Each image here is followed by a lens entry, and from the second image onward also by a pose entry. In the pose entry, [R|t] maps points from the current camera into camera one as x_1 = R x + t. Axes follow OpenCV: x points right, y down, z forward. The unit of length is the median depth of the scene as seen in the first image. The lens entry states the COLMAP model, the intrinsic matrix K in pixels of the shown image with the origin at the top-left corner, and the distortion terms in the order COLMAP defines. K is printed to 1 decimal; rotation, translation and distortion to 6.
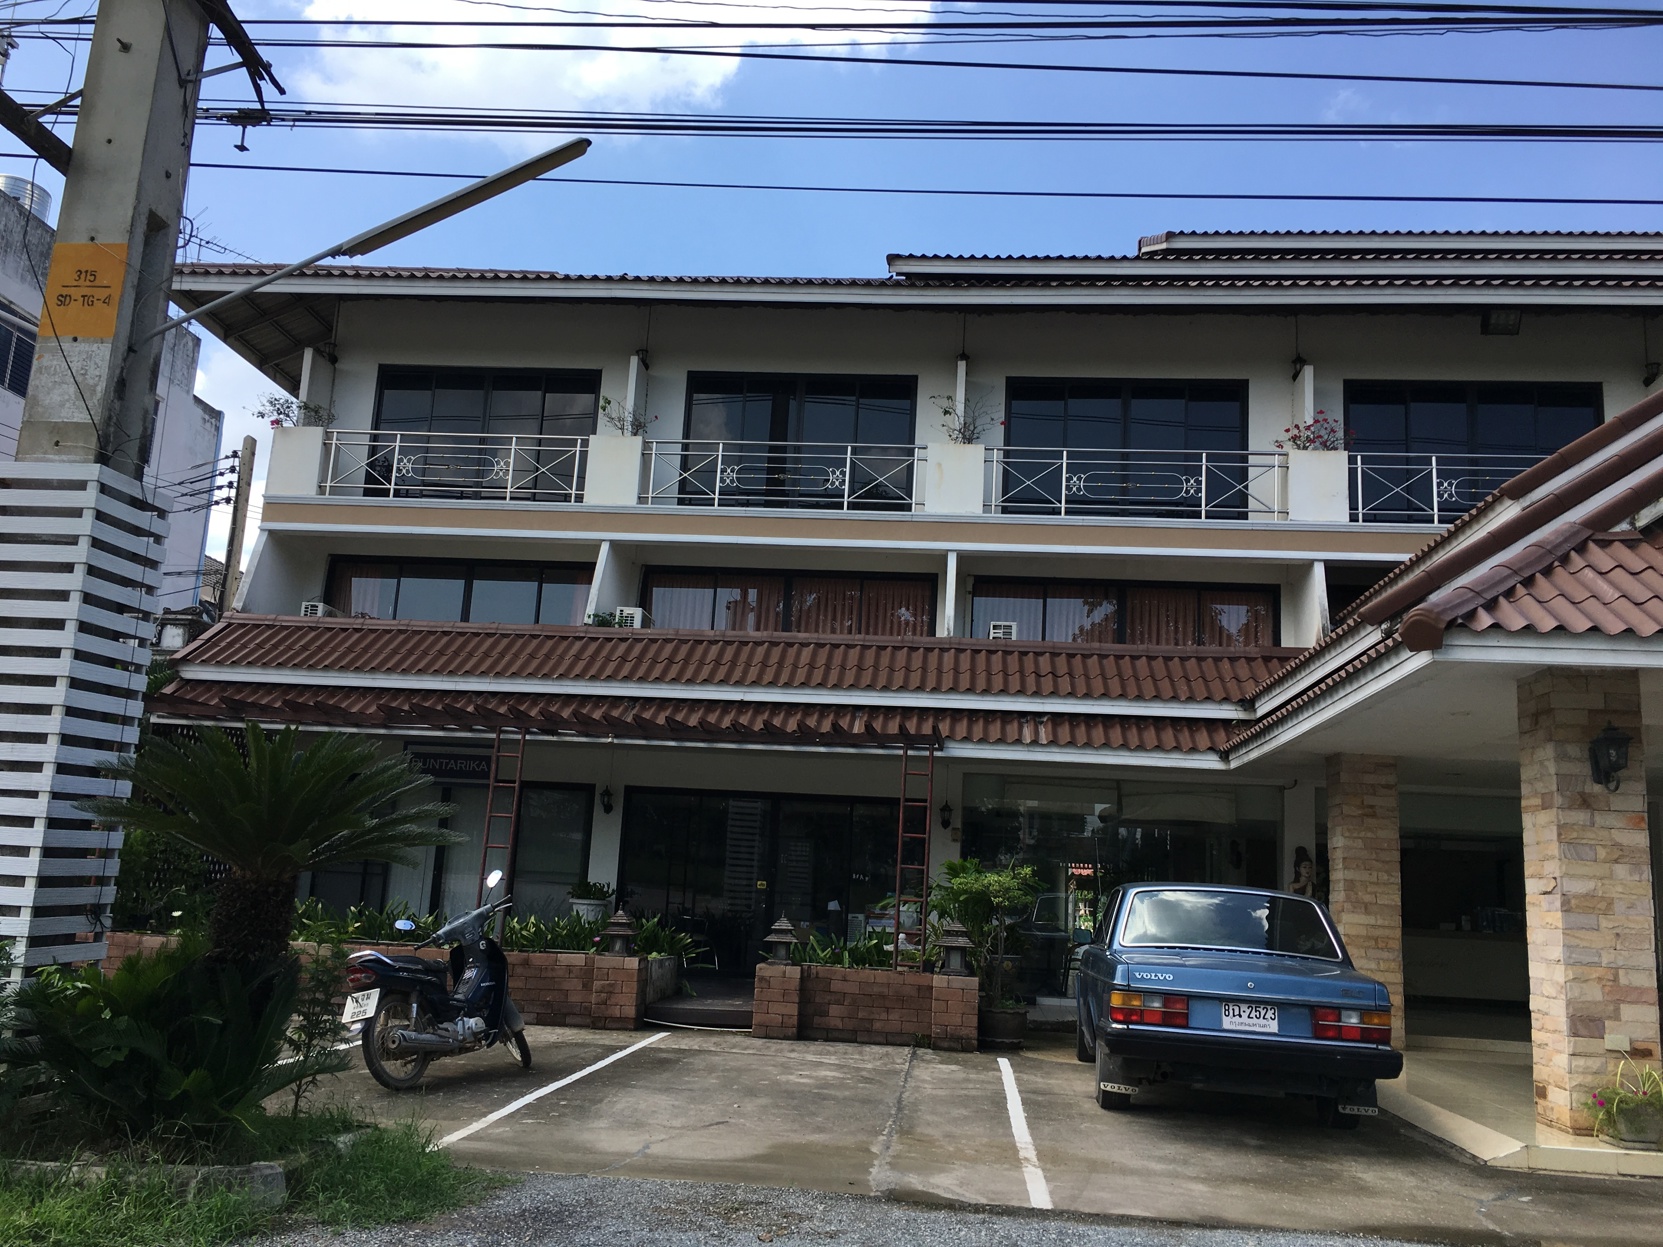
lens RADIAL K [[1392.3, 0, 826.4], [0, 1392.3, 628.6], [0, 0, 1]] dist [0.039832, -0.032213]
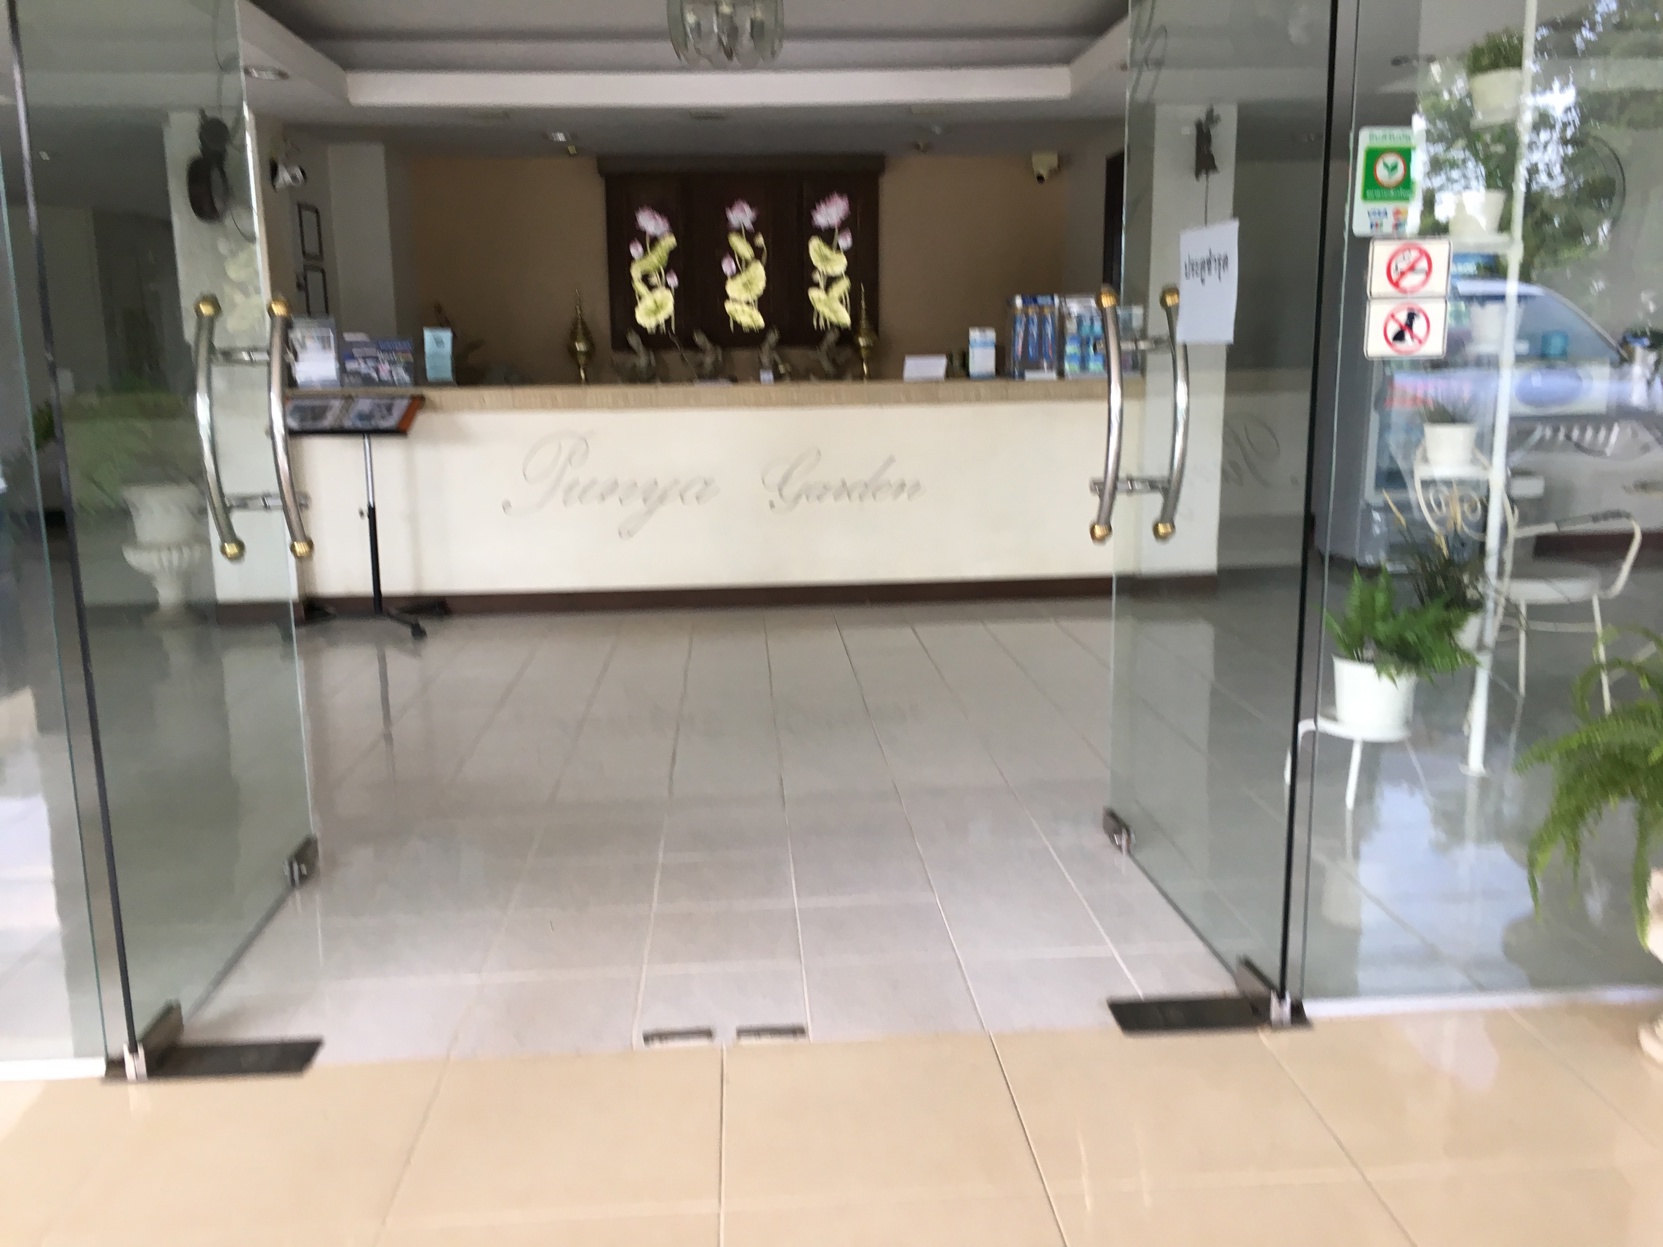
lens RADIAL K [[1392.3, 0, 829.7], [0, 1392.3, 617.9], [0, 0, 1]] dist [0.039832, -0.032213]
pose [[0.984662, -0.098608, 0.143938, 0.826278], [0.036037, 0.922128, 0.385203, 0.318021], [-0.170713, -0.374107, 0.911537, 1.552781]]
